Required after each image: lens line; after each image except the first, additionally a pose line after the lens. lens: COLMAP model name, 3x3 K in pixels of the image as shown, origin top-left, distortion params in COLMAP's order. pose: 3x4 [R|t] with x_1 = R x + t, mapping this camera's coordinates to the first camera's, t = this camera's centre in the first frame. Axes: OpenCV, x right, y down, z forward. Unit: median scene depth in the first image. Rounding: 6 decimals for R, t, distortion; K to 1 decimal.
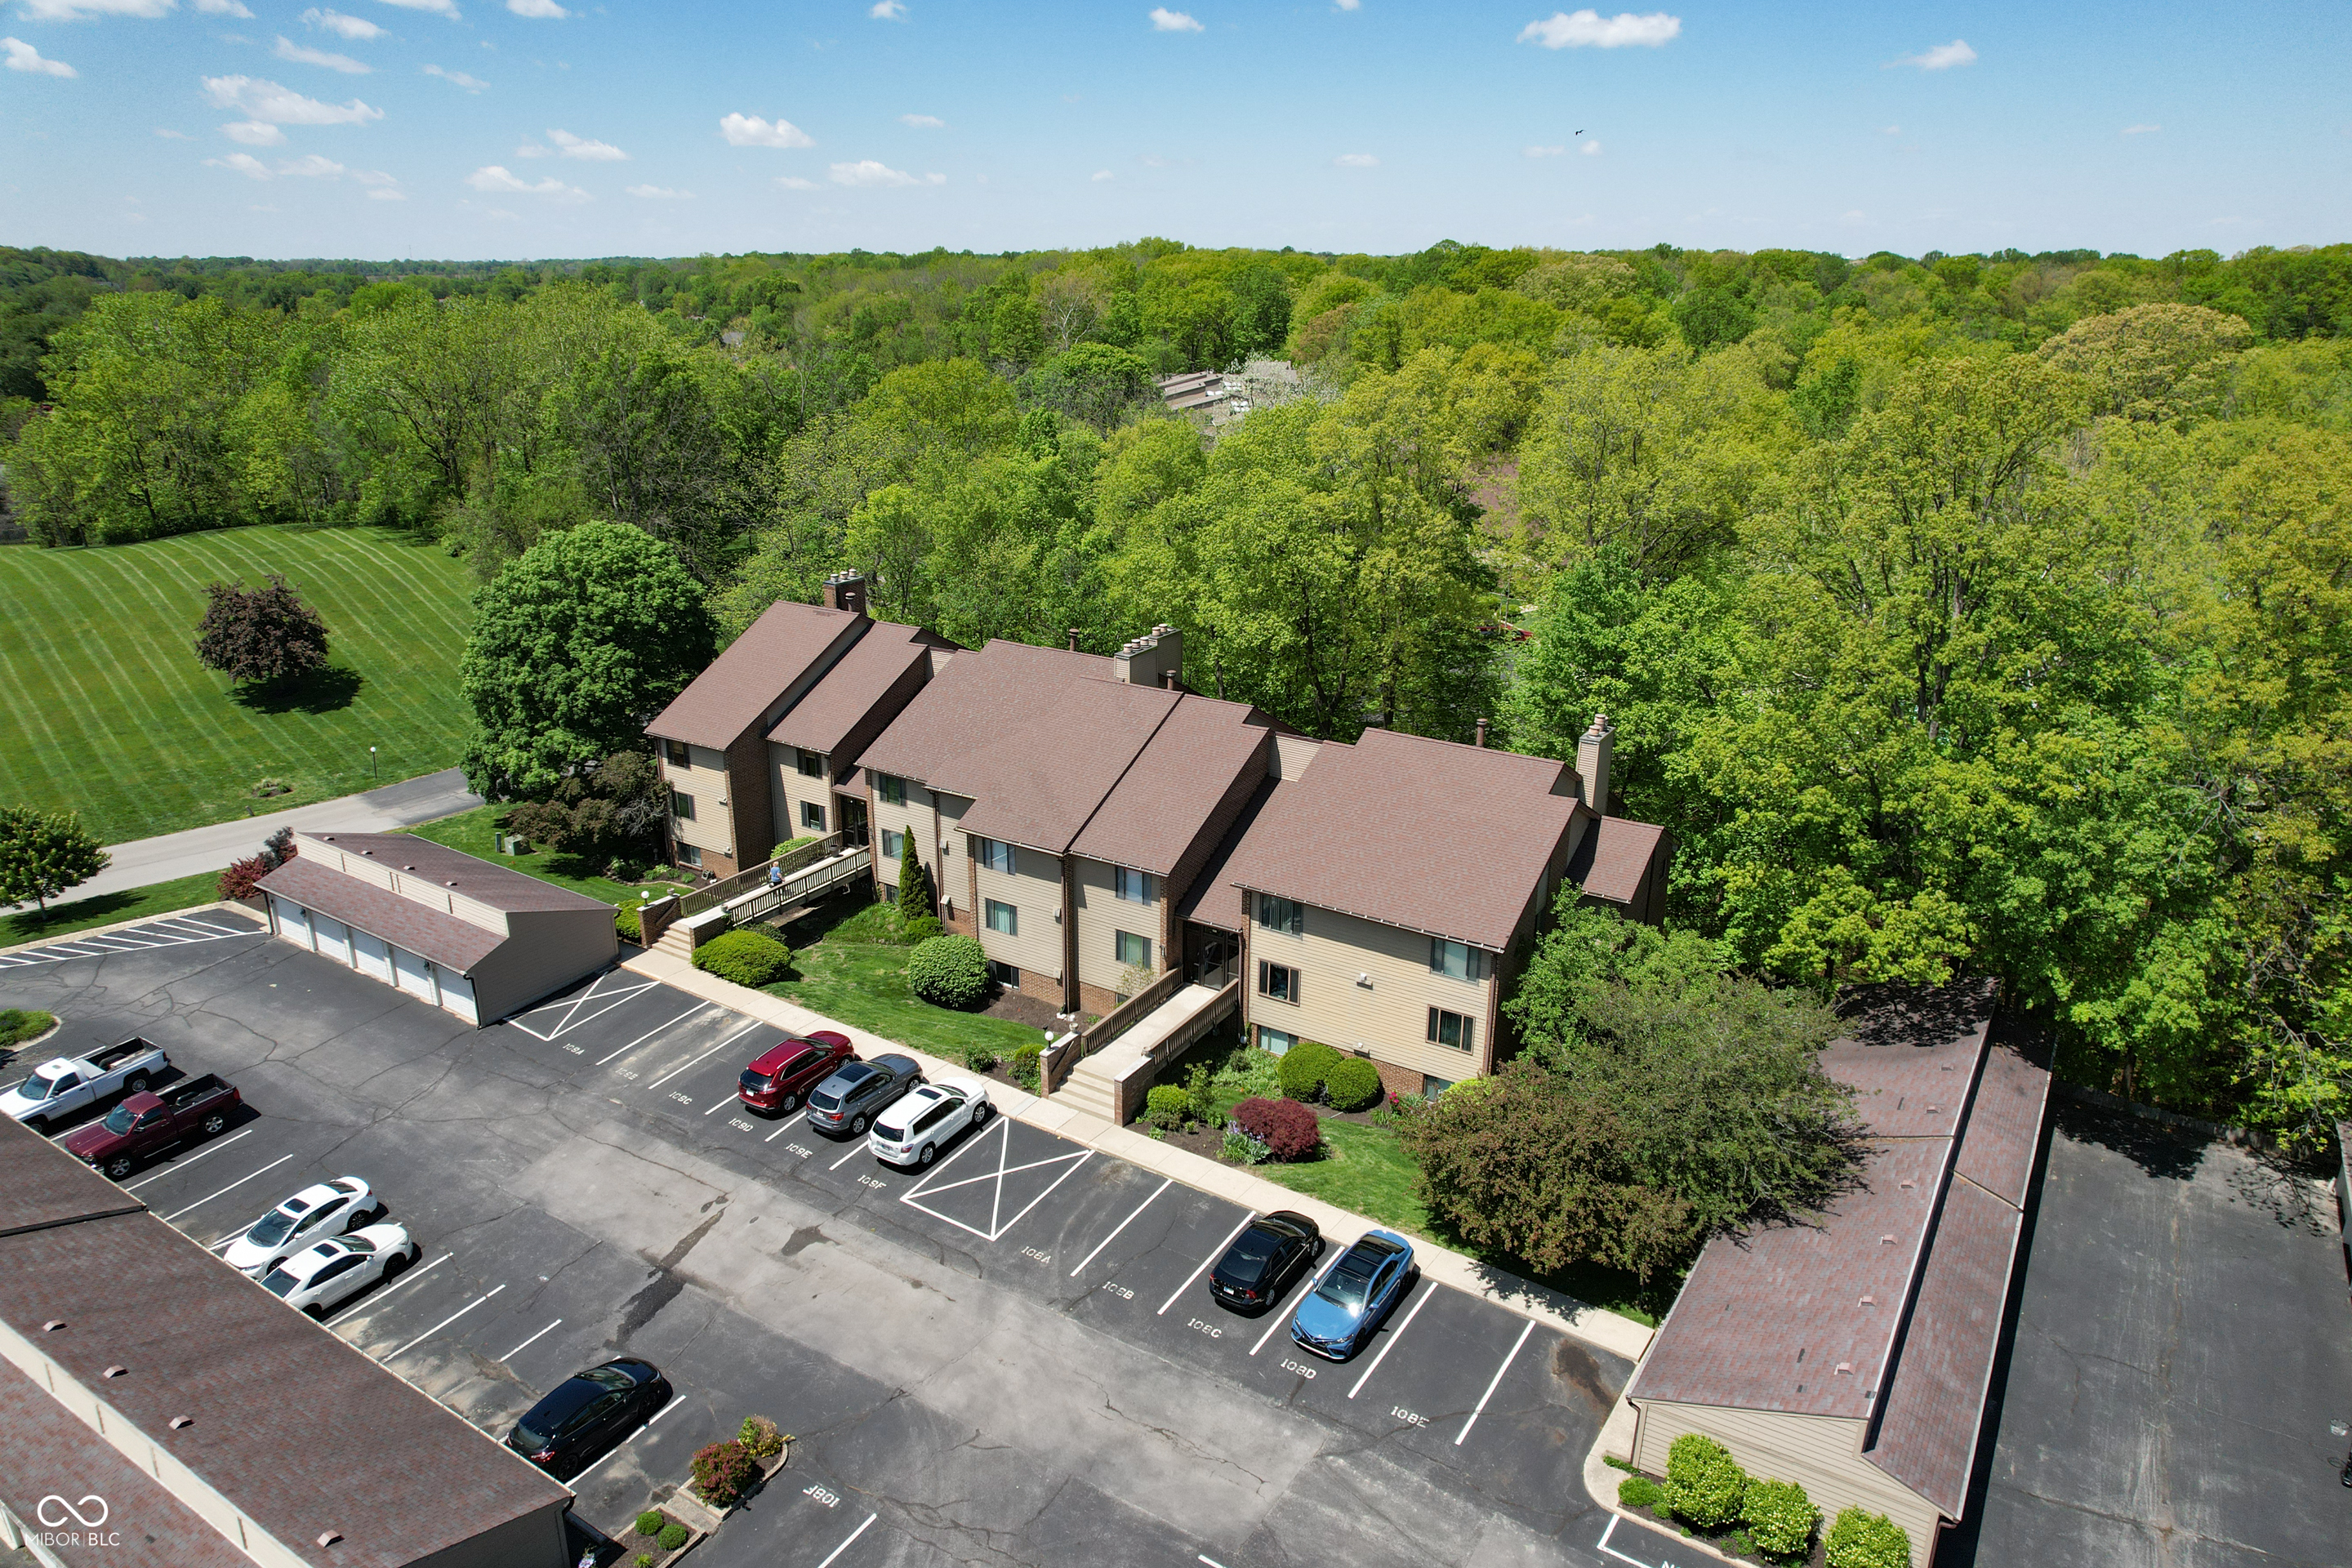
lens RADIAL K [[1567.2, 0, 1176.0], [0, 1567.2, 784.0], [0, 0, 1]] dist [-0.001066, 0.000799]
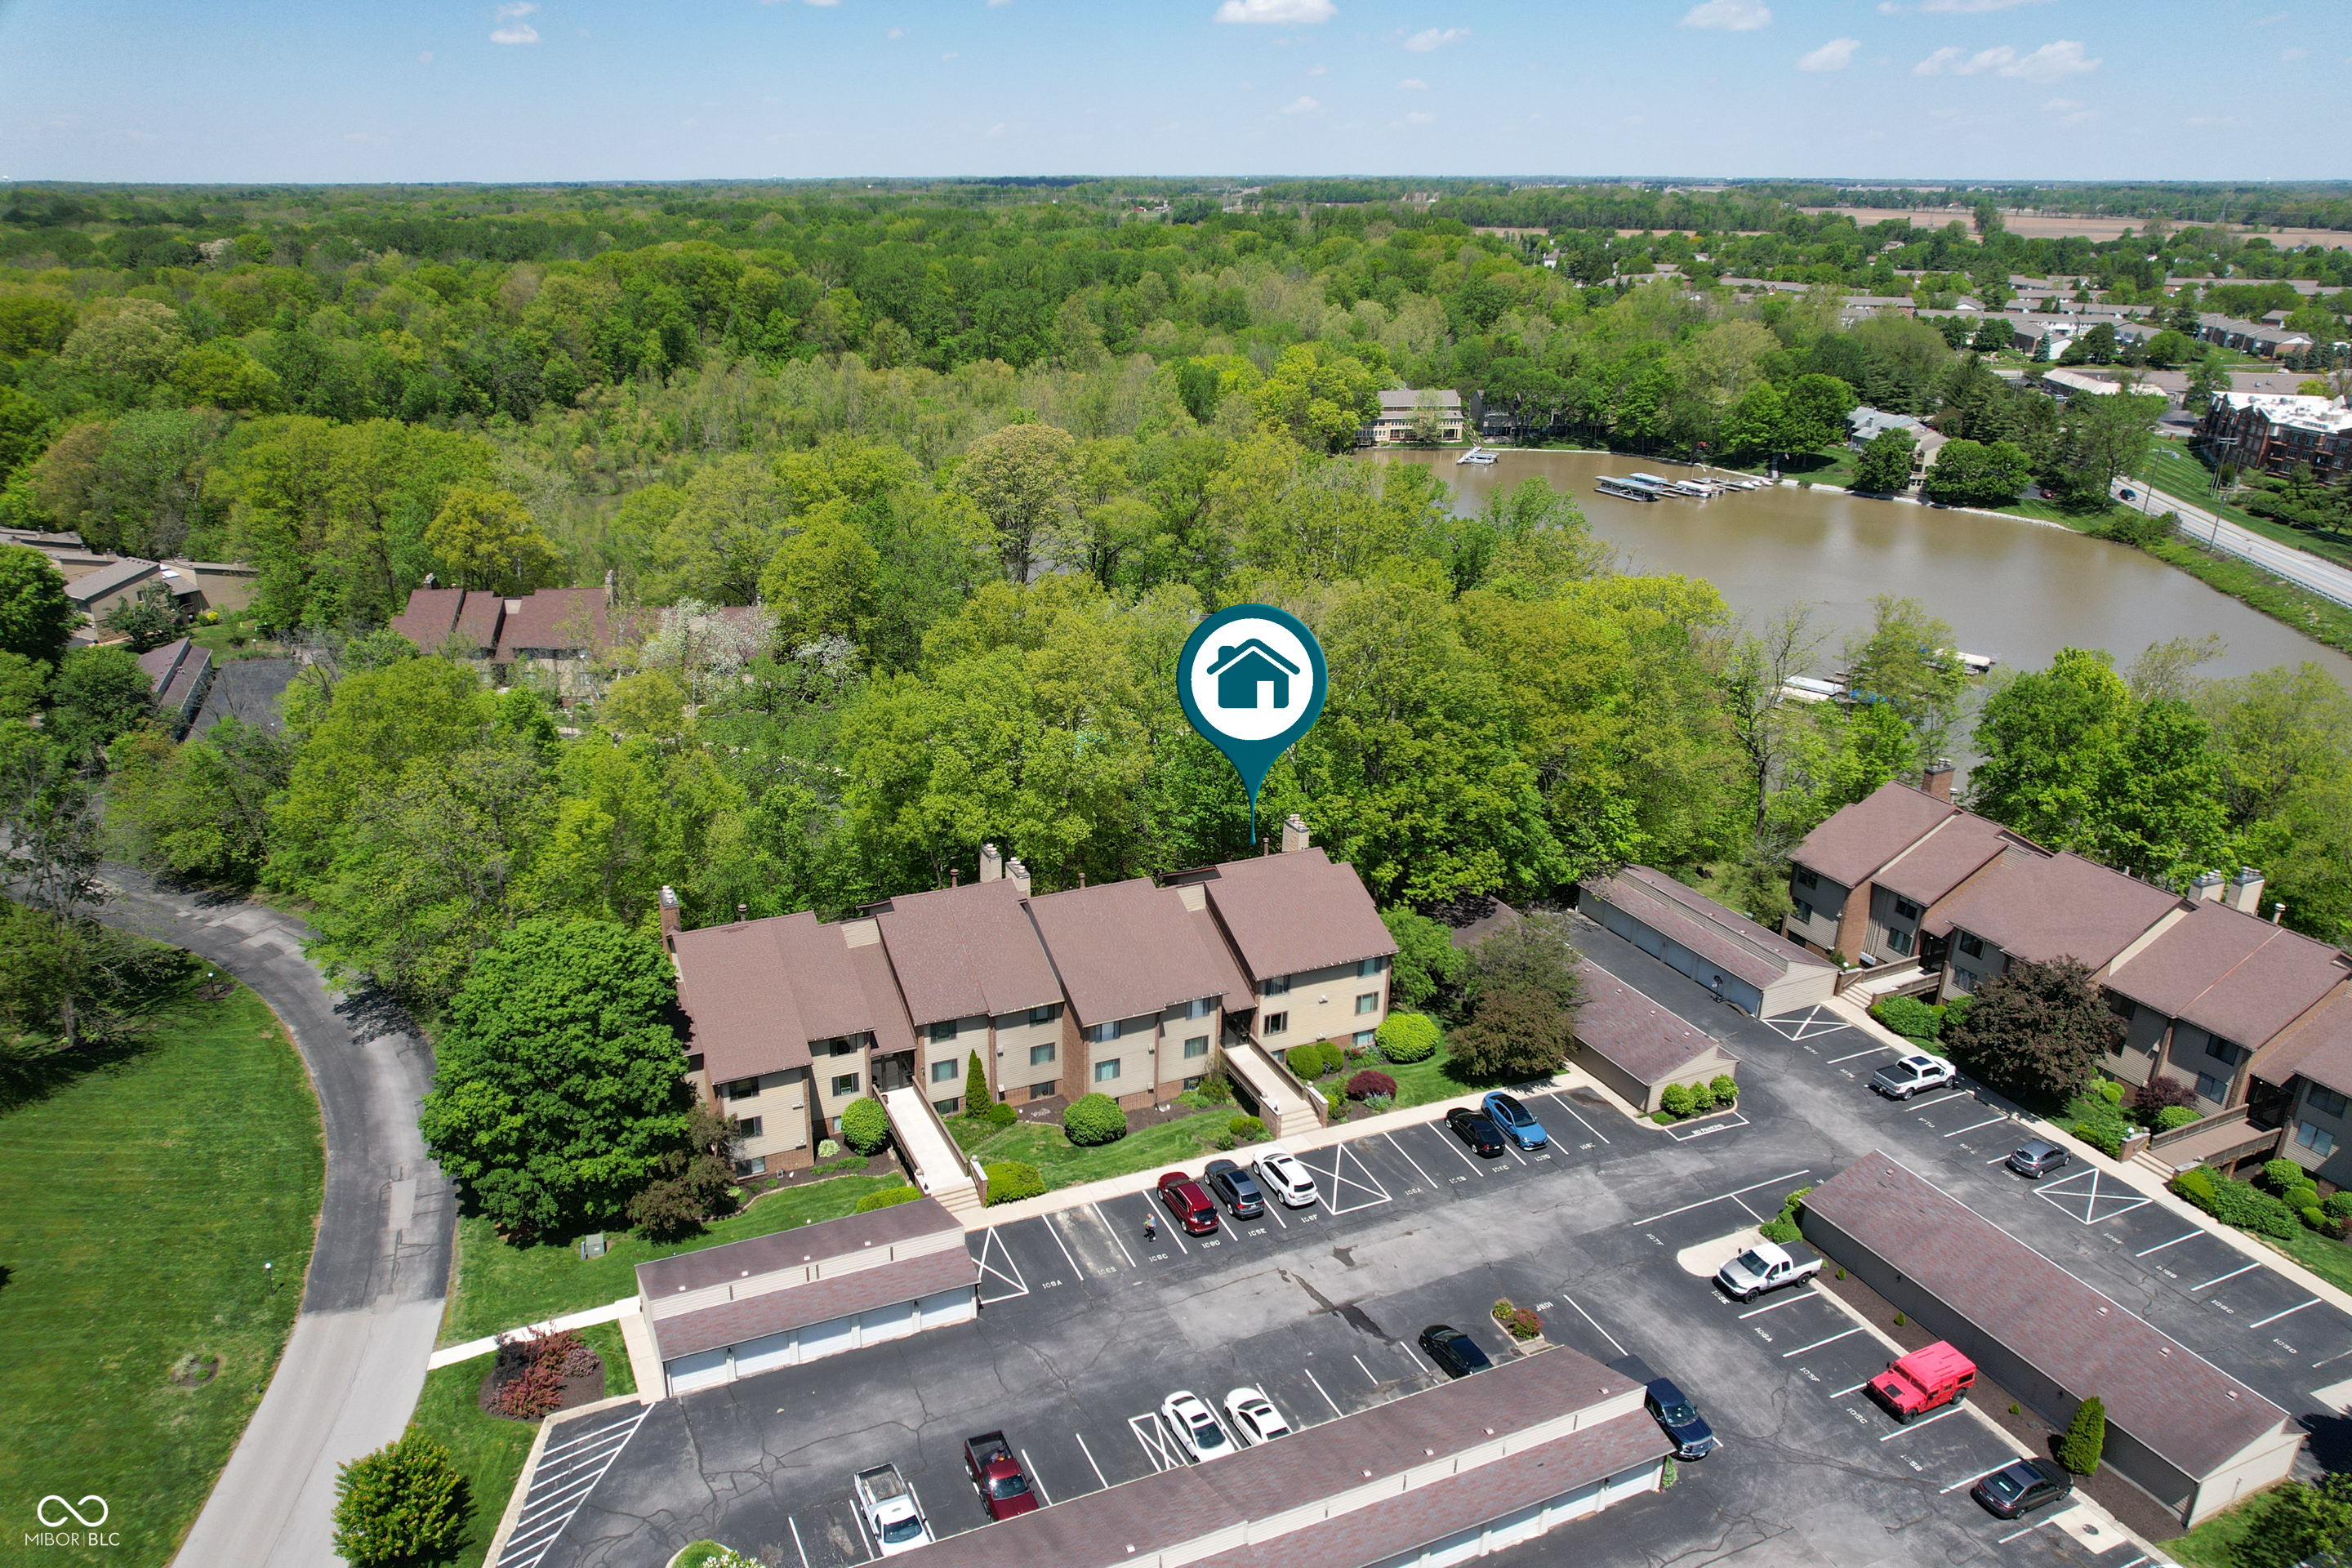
lens RADIAL K [[1464.3, 0, 1176.0], [0, 1464.3, 784.0], [0, 0, 1]] dist [-0.000898, -0.000008]
pose [[0.557316, -0.299371, 0.774452, -1.167787], [0.259086, 0.948867, 0.180348, -0.443055], [-0.788843, 0.100139, 0.606382, 0.088969]]
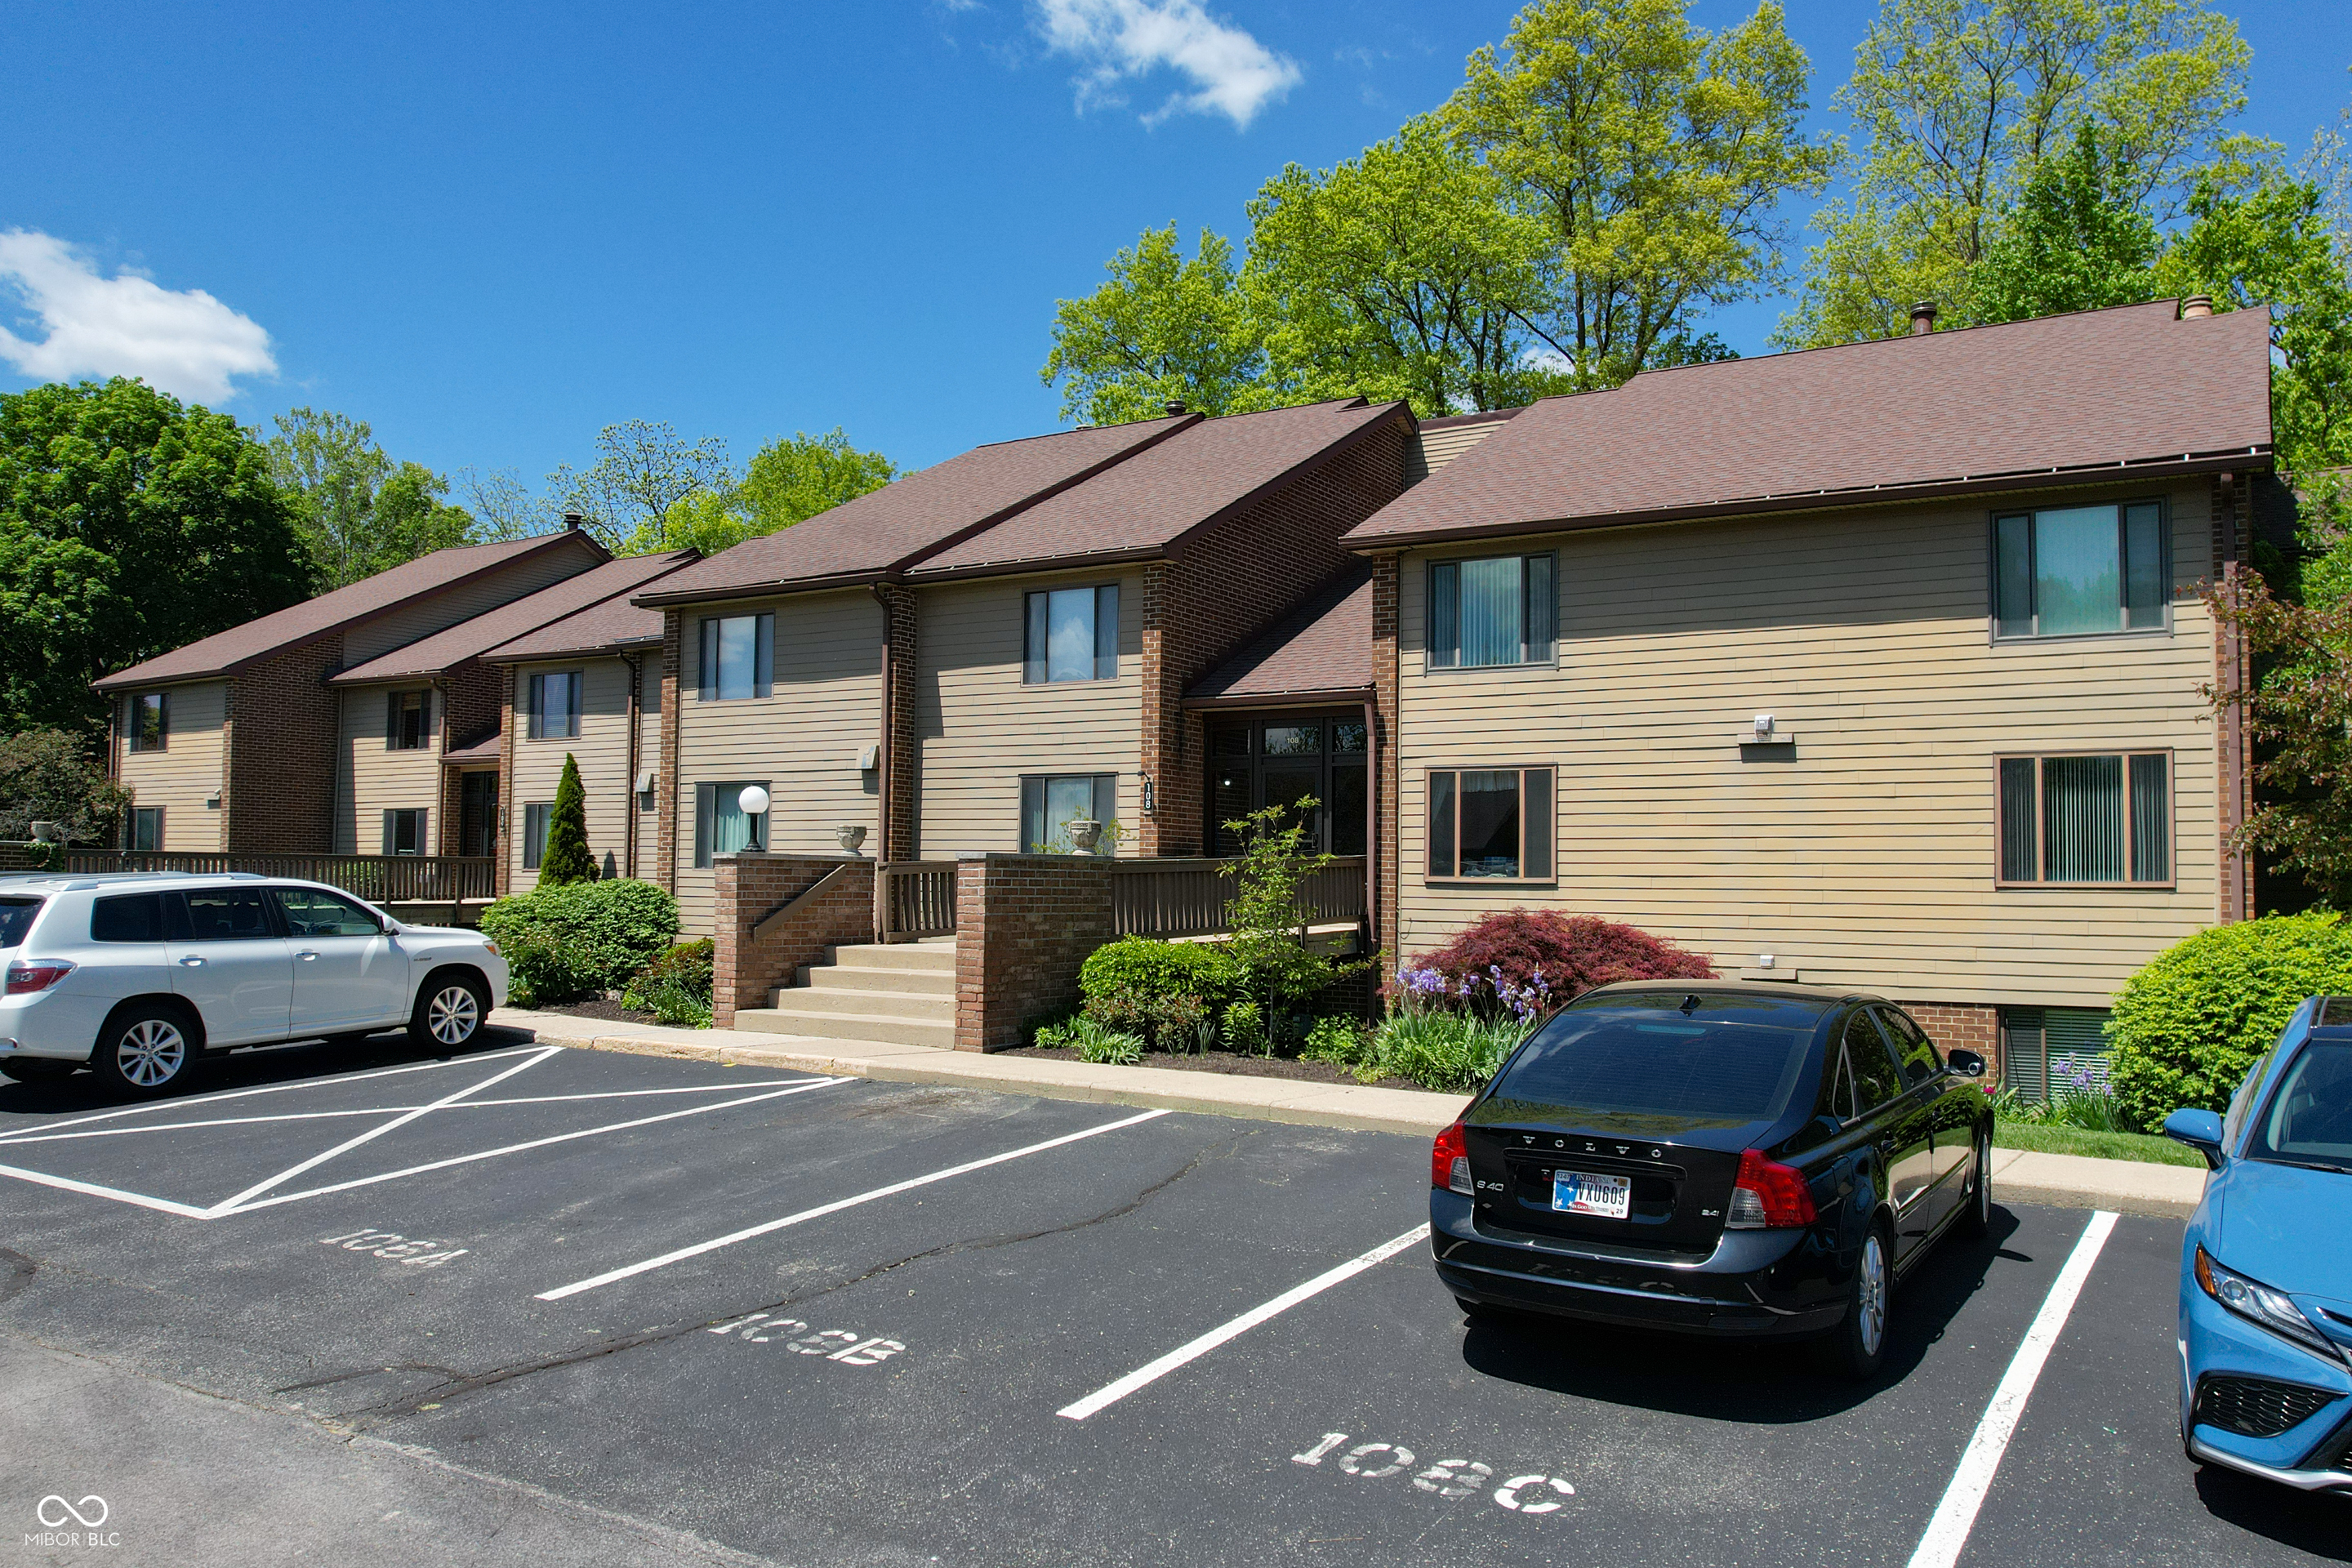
lens RADIAL K [[1747.6, 0, 1206.8], [0, 1747.6, 782.8], [0, 0, 1]] dist [-0.070267, 0.100208]
pose [[0.999806, 0.001433, 0.019659, -0.003081], [0.006548, 0.916577, -0.399805, 0.270448], [-0.018592, 0.399856, 0.916389, 0.655962]]
